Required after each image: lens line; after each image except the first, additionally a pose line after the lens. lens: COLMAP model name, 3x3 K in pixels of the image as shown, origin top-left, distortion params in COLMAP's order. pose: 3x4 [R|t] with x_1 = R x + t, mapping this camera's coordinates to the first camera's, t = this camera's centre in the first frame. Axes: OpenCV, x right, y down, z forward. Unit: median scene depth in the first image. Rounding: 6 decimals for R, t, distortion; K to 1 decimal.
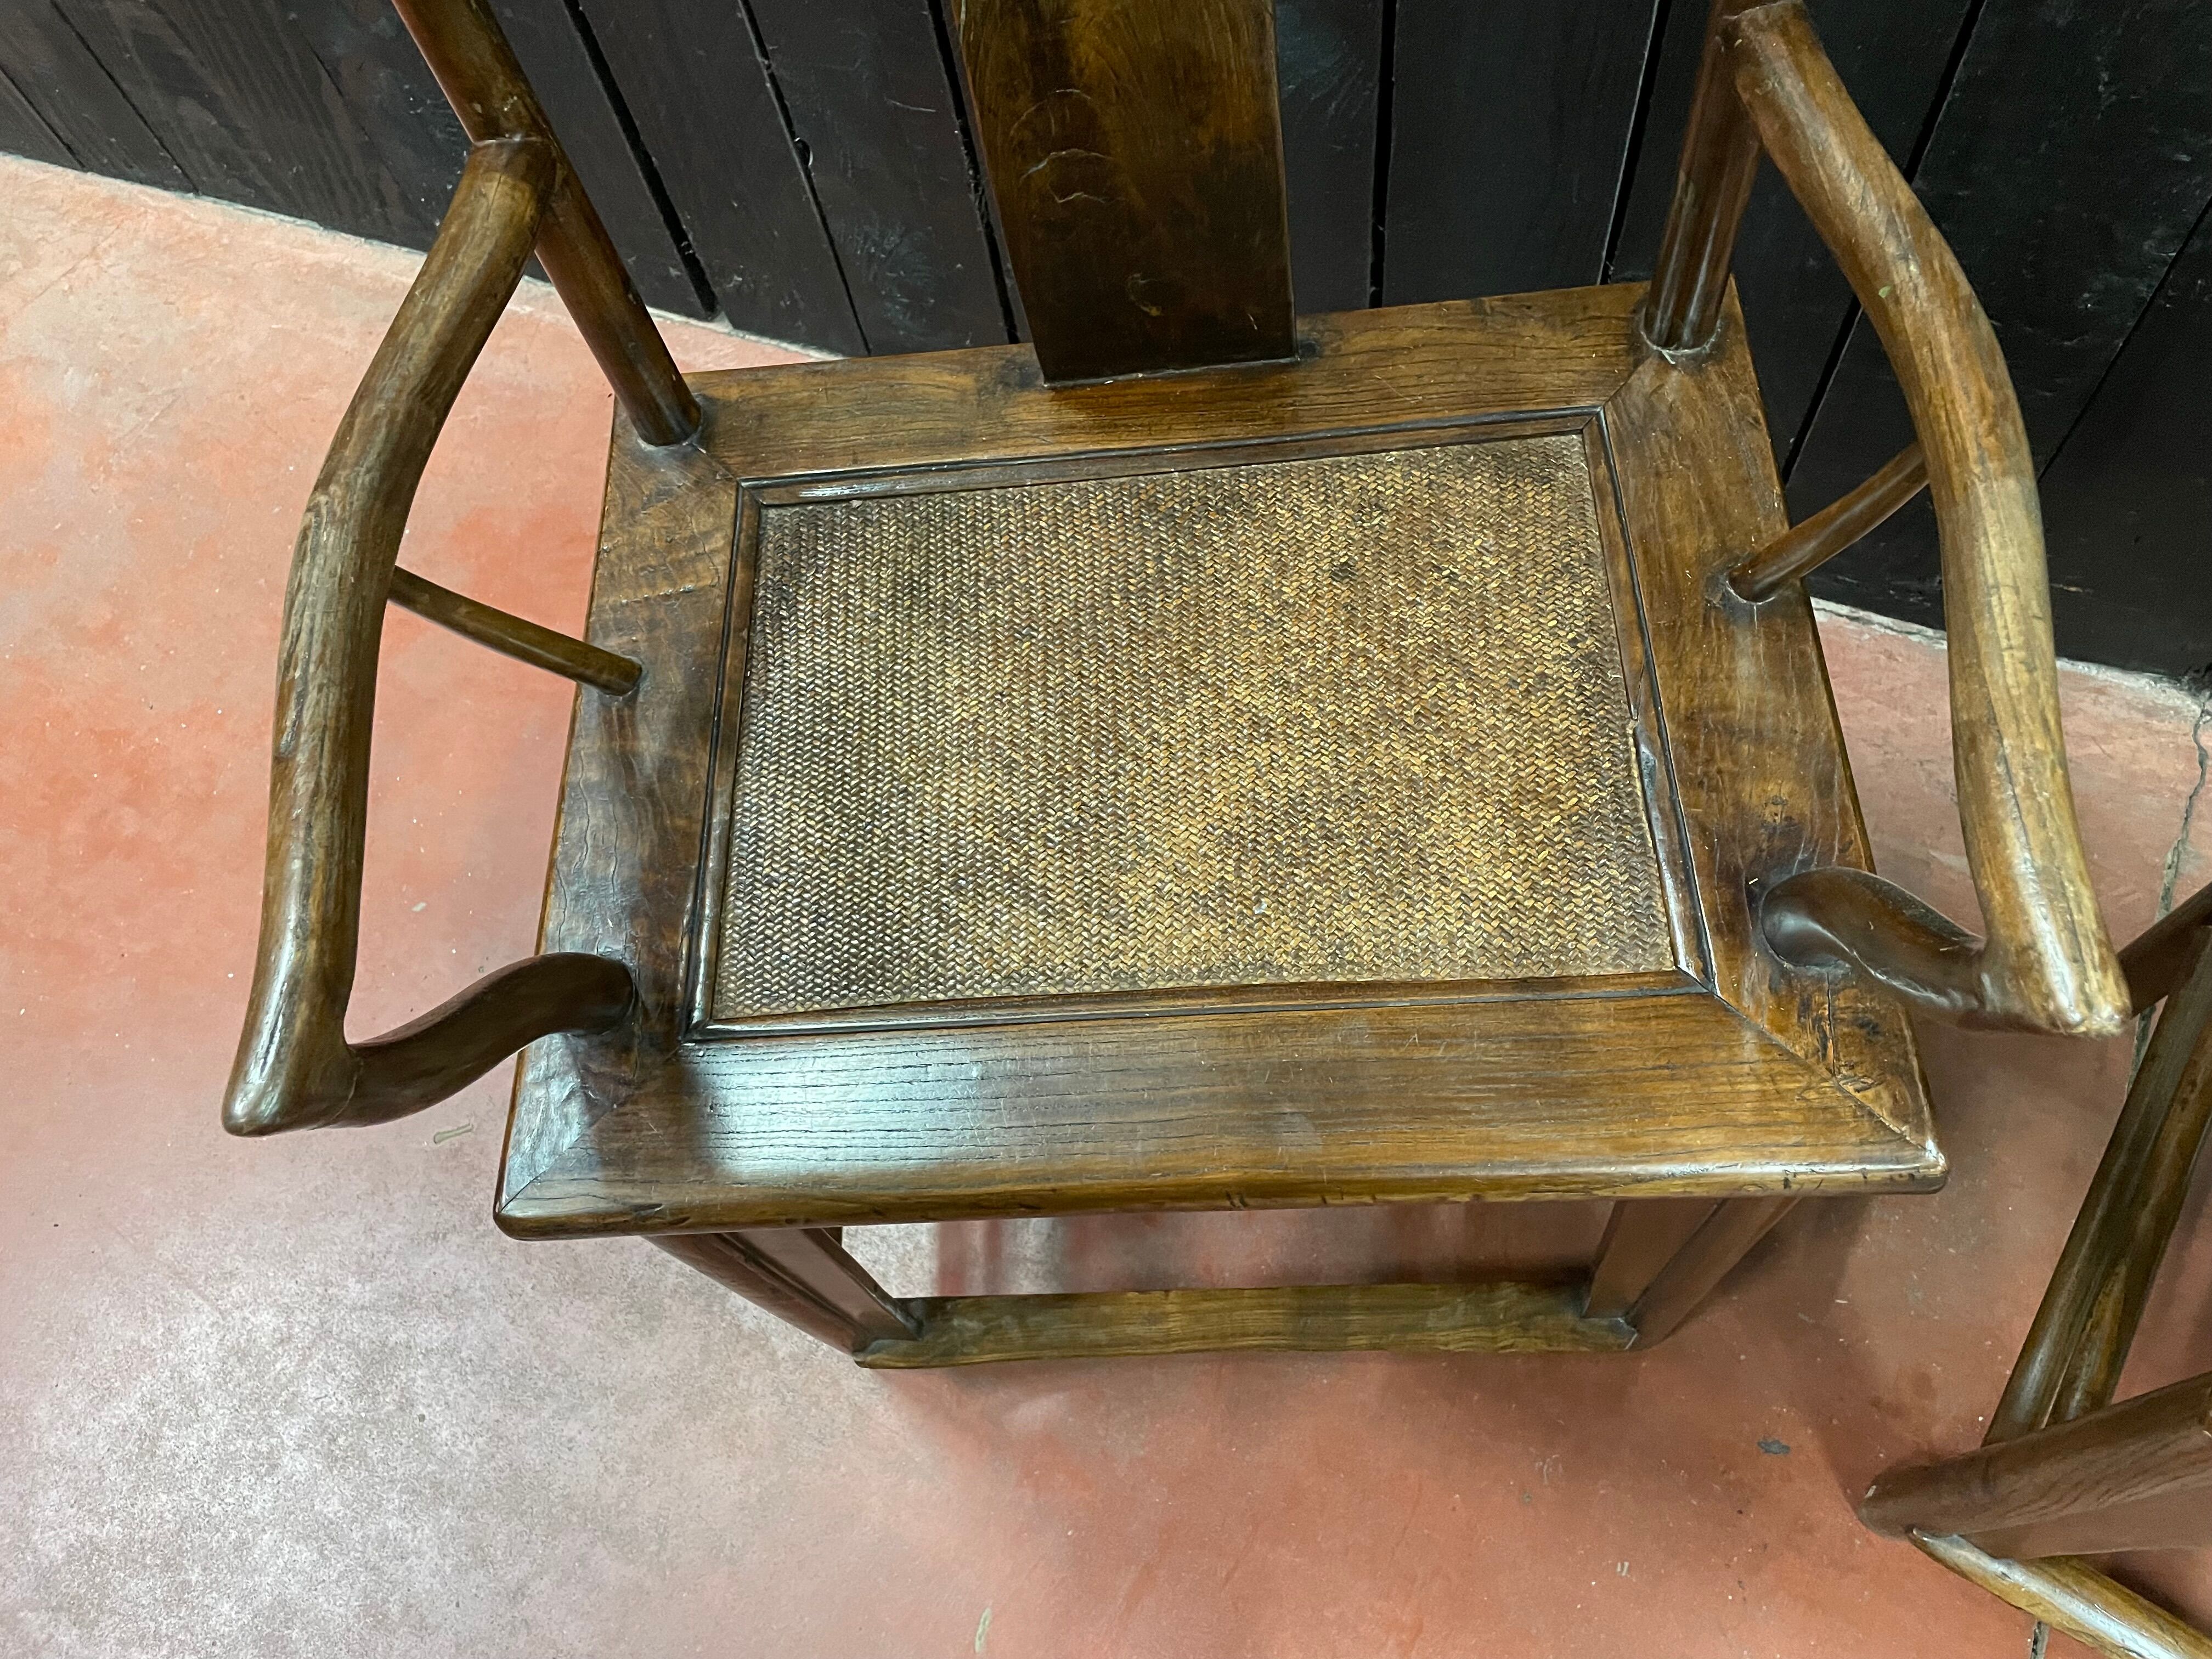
lens RADIAL K [[1672.1, 0, 1114.0], [0, 1672.1, 810.1], [0, 0, 1]] dist [0.089979, -0.119580]
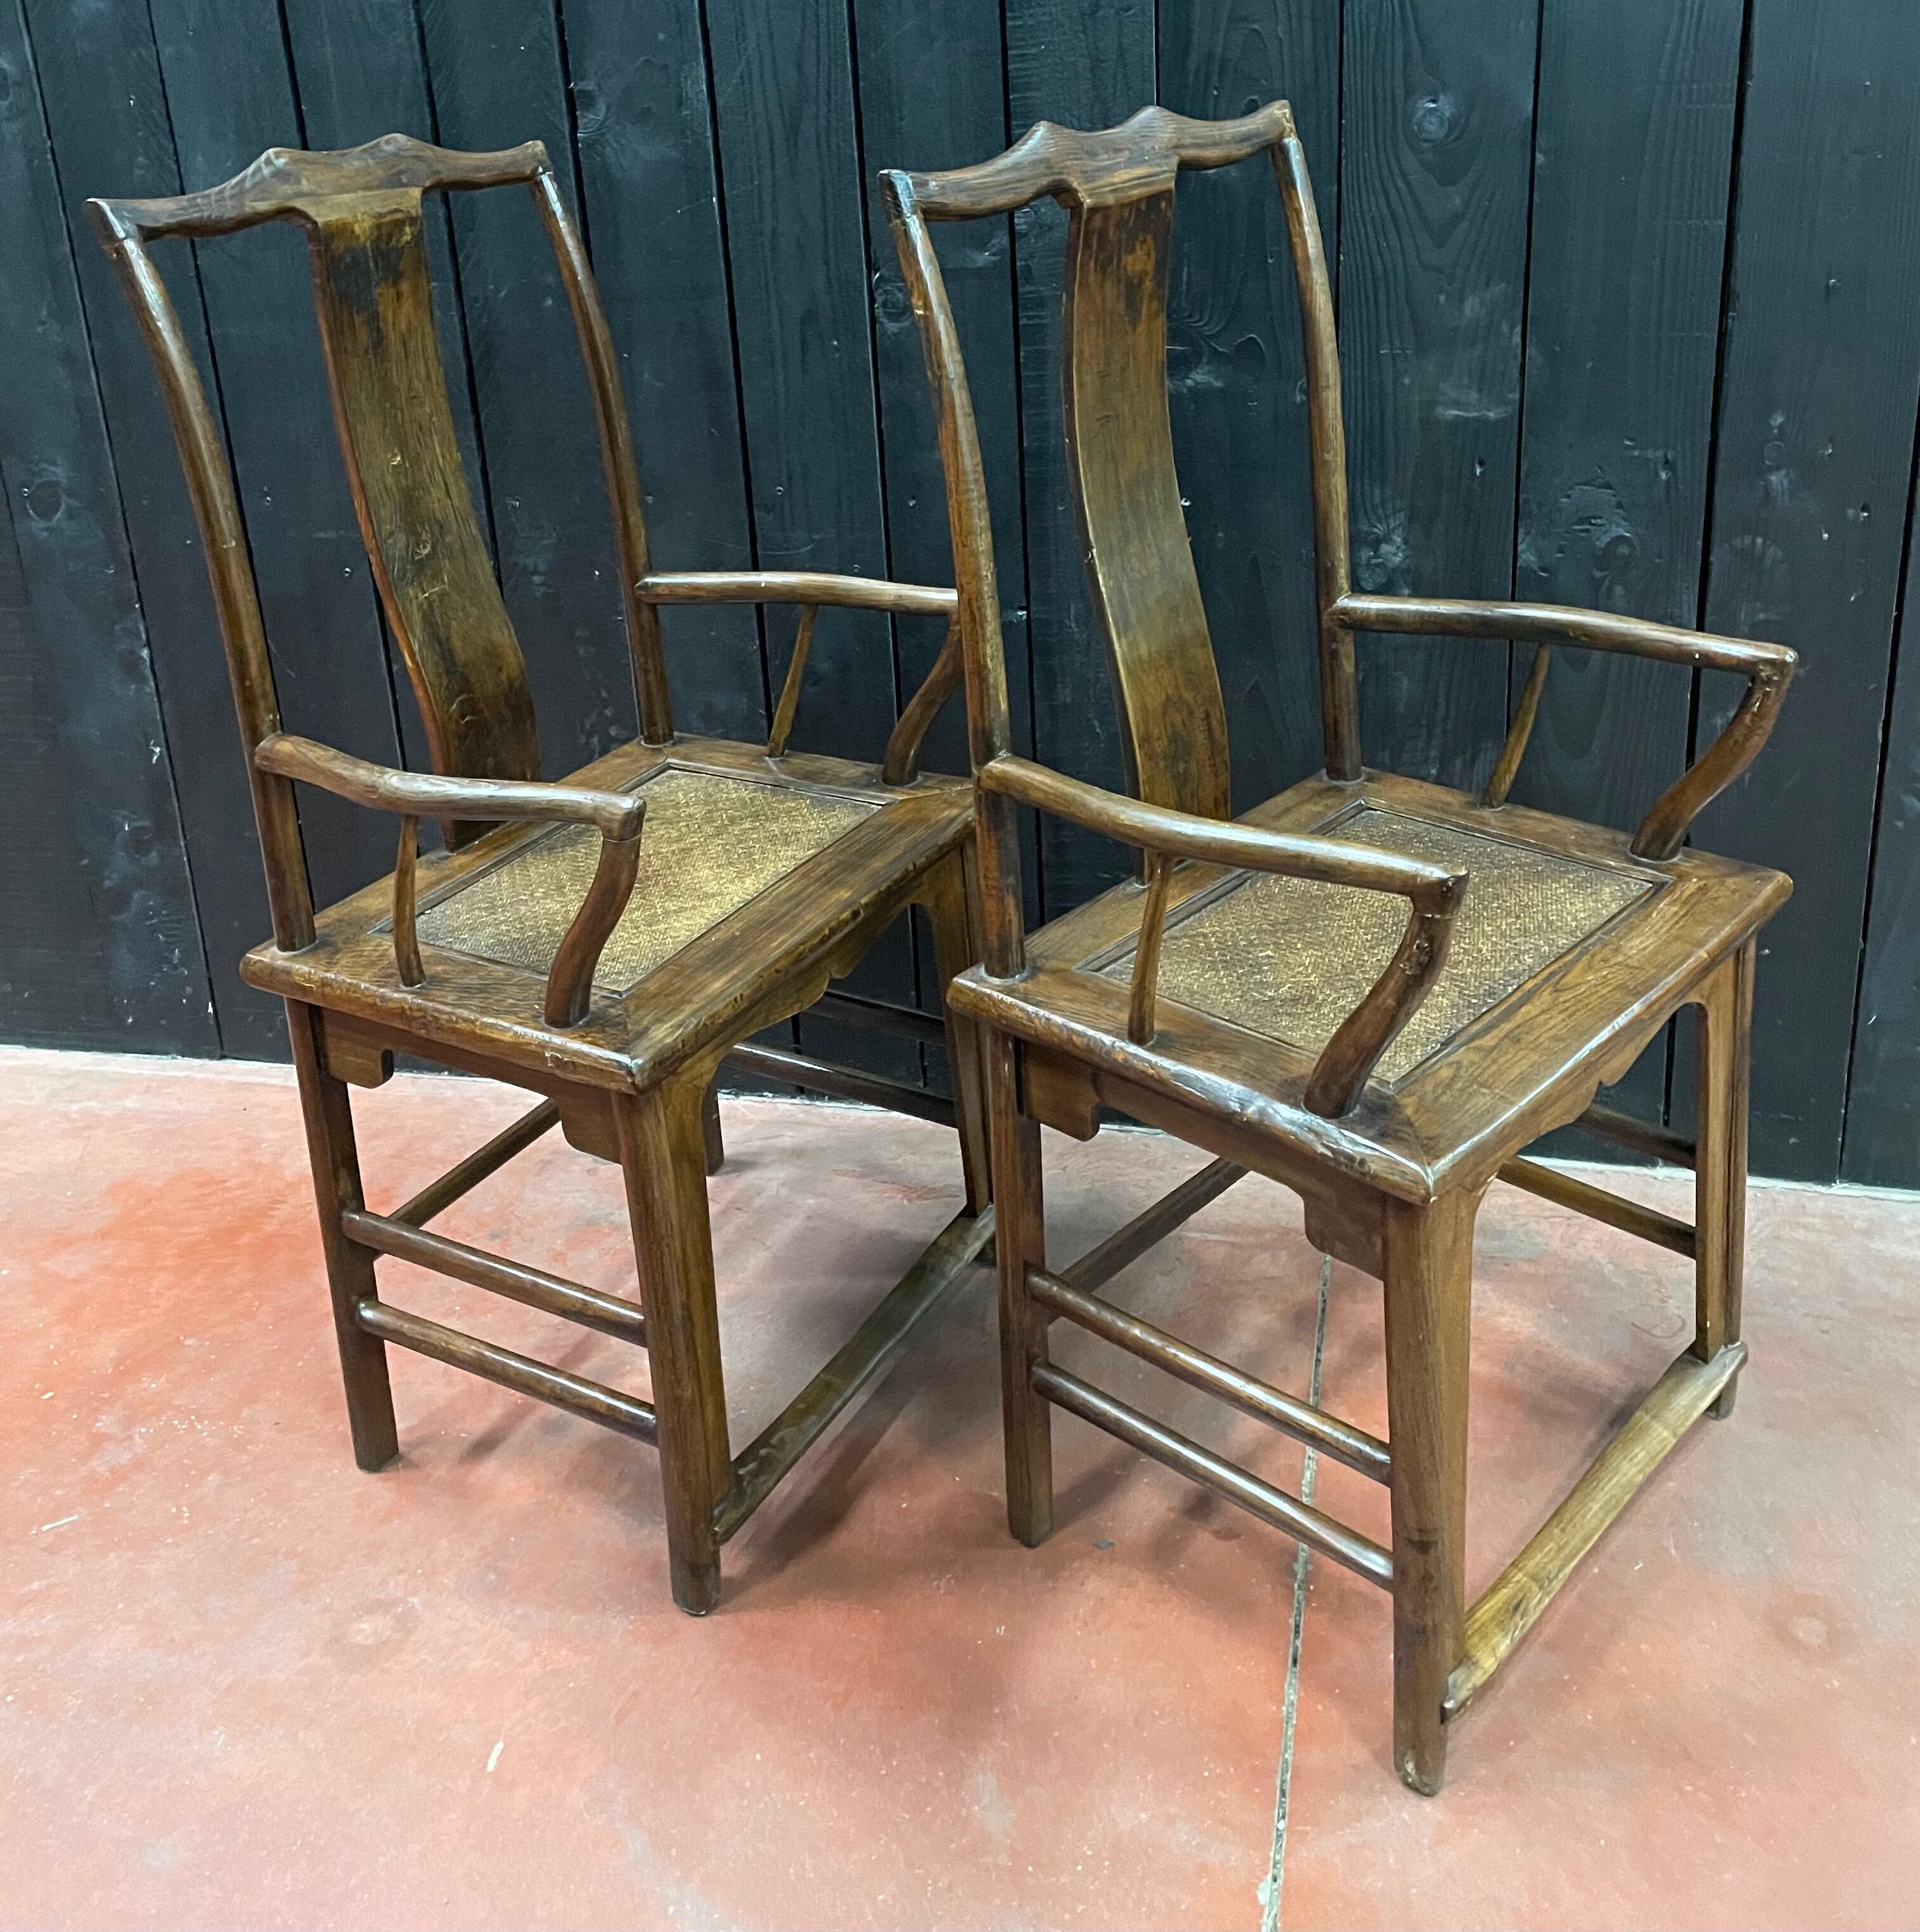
lens RADIAL K [[1957.4, 0, 945.7], [0, 1957.4, 640.6], [0, 0, 1]] dist [0.055590, 0.000000]
pose [[0.988471, 0.008189, 0.151187, 0.025460], [0.104464, 0.685916, -0.720143, 1.377869], [-0.109599, 0.727634, 0.677153, -0.799146]]
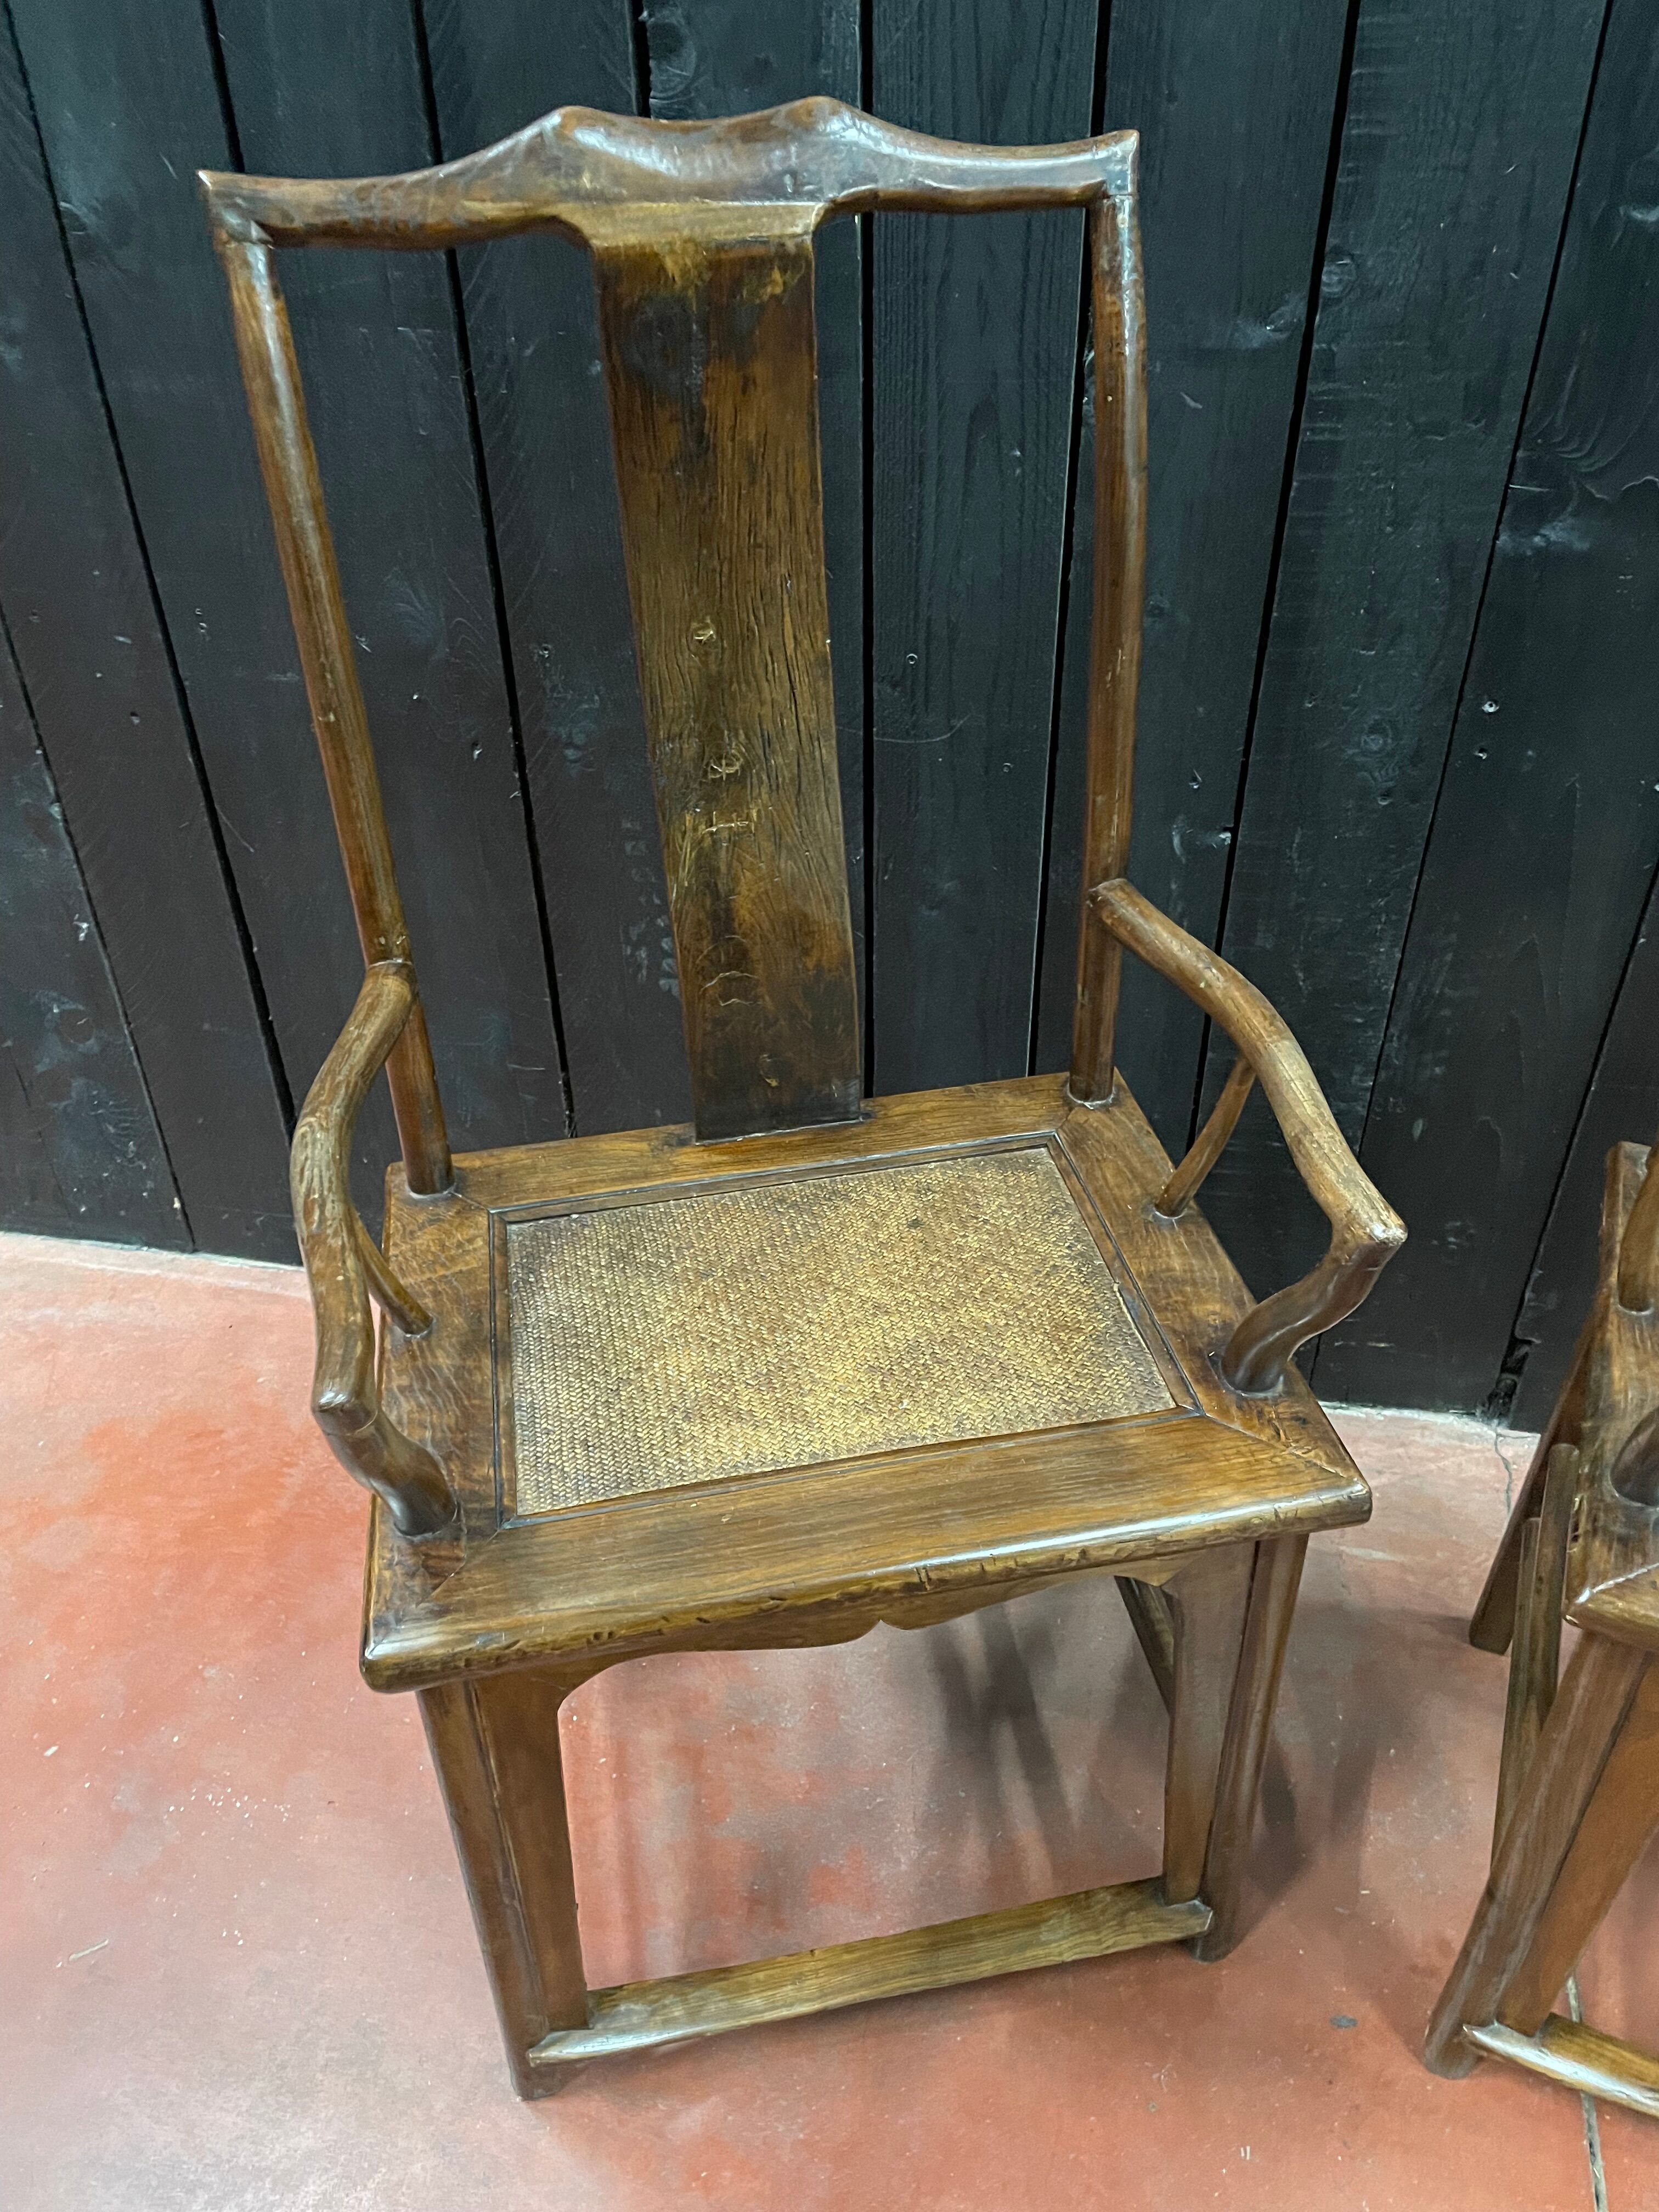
lens RADIAL K [[1672.1, 0, 837.3], [0, 1672.1, 1103.0], [0, 0, 1]] dist [0.089979, -0.119580]
pose [[0.979455, -0.024335, 0.200189, -0.227532], [0.118284, 0.873324, -0.472561, 0.458014], [-0.163330, 0.486531, 0.858260, -0.332936]]
